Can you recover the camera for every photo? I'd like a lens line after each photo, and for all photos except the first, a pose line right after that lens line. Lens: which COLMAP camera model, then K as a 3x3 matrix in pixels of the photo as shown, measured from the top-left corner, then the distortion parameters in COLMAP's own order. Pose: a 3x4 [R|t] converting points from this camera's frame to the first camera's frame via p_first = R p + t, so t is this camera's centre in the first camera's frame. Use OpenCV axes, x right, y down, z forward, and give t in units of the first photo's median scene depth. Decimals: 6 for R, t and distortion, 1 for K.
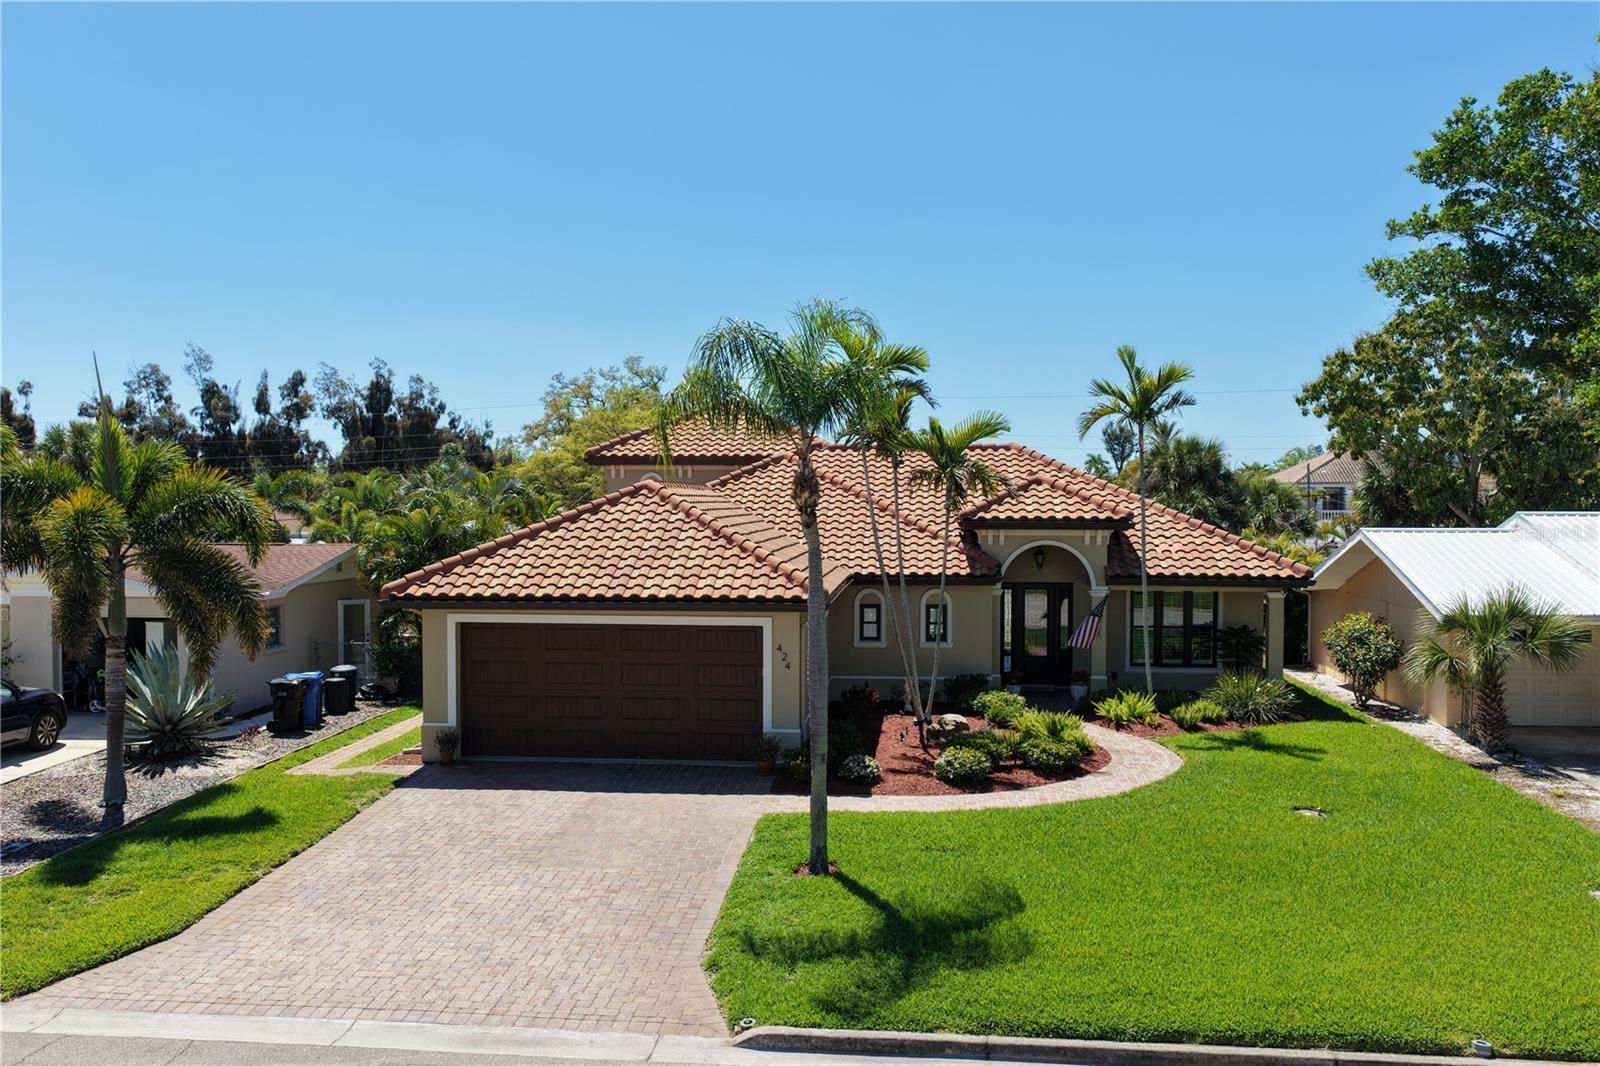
lens RADIAL K [[1329.9, 0, 800.0], [0, 1329.9, 533.0], [0, 0, 1]] dist [-0.017932, 0.043828]
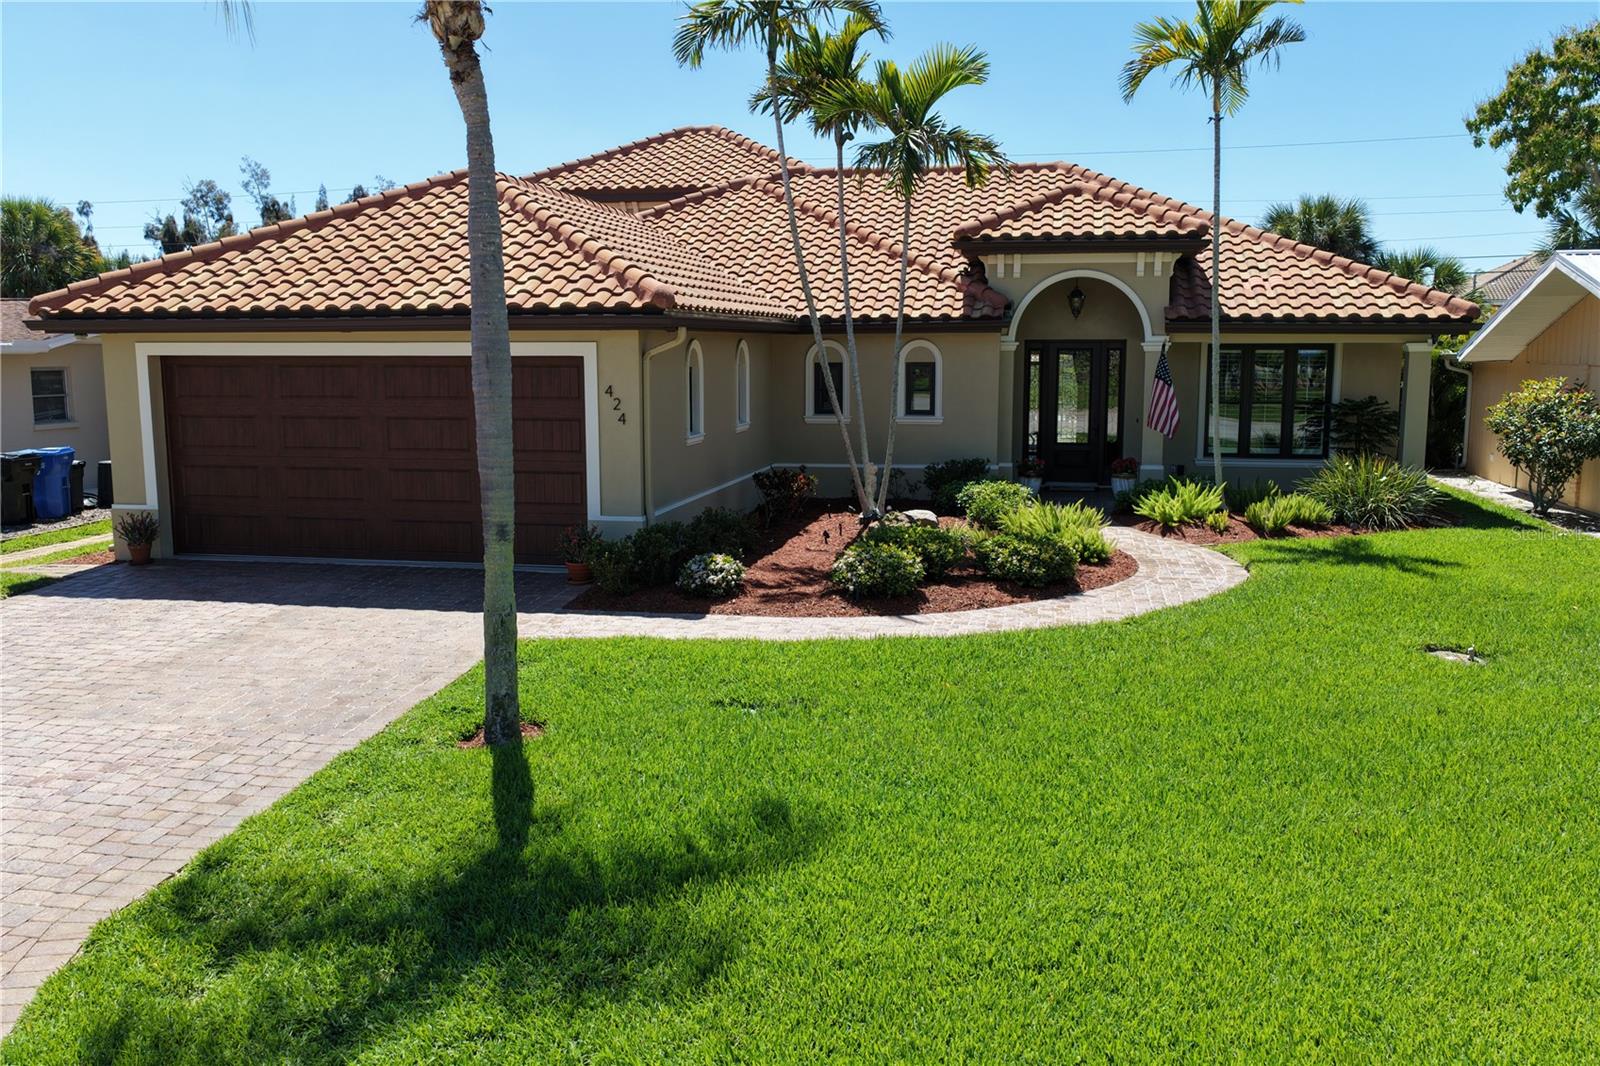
lens RADIAL K [[1343.5, 0, 800.0], [0, 1343.5, 533.0], [0, 0, 1]] dist [-0.017832, 0.044841]
pose [[0.995558, 0.011092, -0.093492, 0.118371], [-0.000439, 0.993572, 0.113205, 0.069912], [0.094147, -0.112661, 0.989163, 0.307527]]
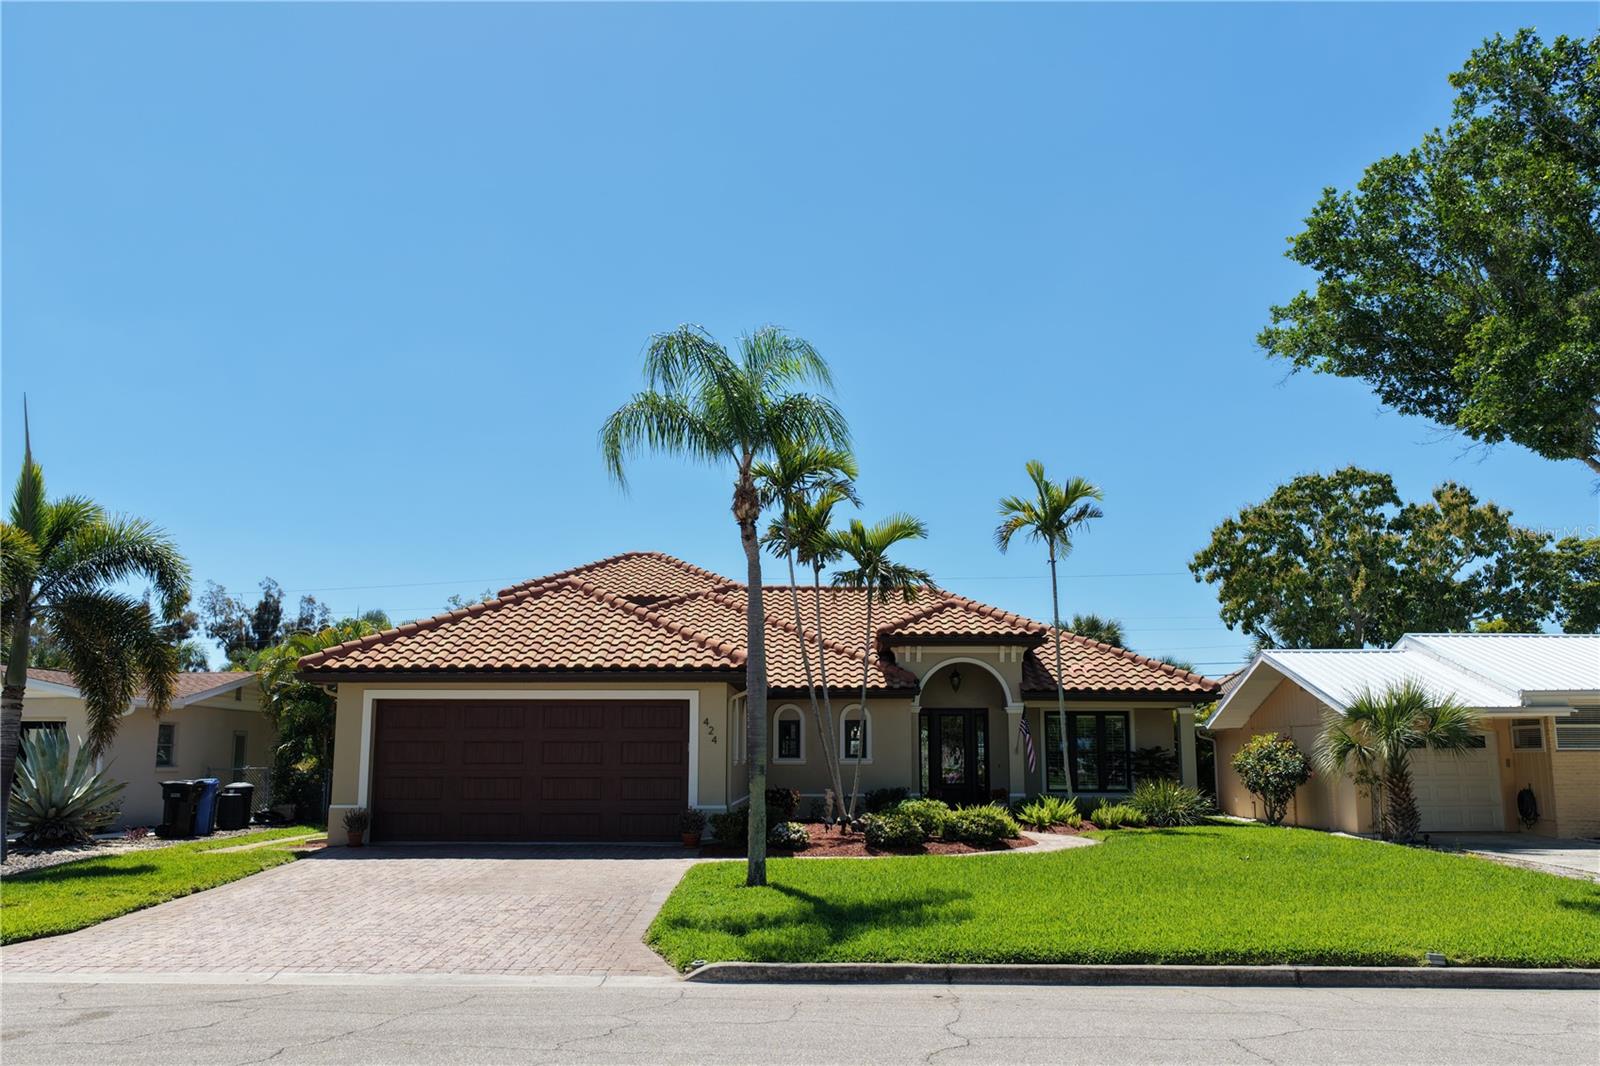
lens RADIAL K [[1329.9, 0, 800.0], [0, 1329.9, 533.0], [0, 0, 1]] dist [-0.017932, 0.043828]
pose [[0.996718, 0.014855, 0.079576, -0.022764], [0.000630, 0.981566, -0.191120, 0.118260], [-0.080948, 0.190543, 0.978336, -0.001510]]
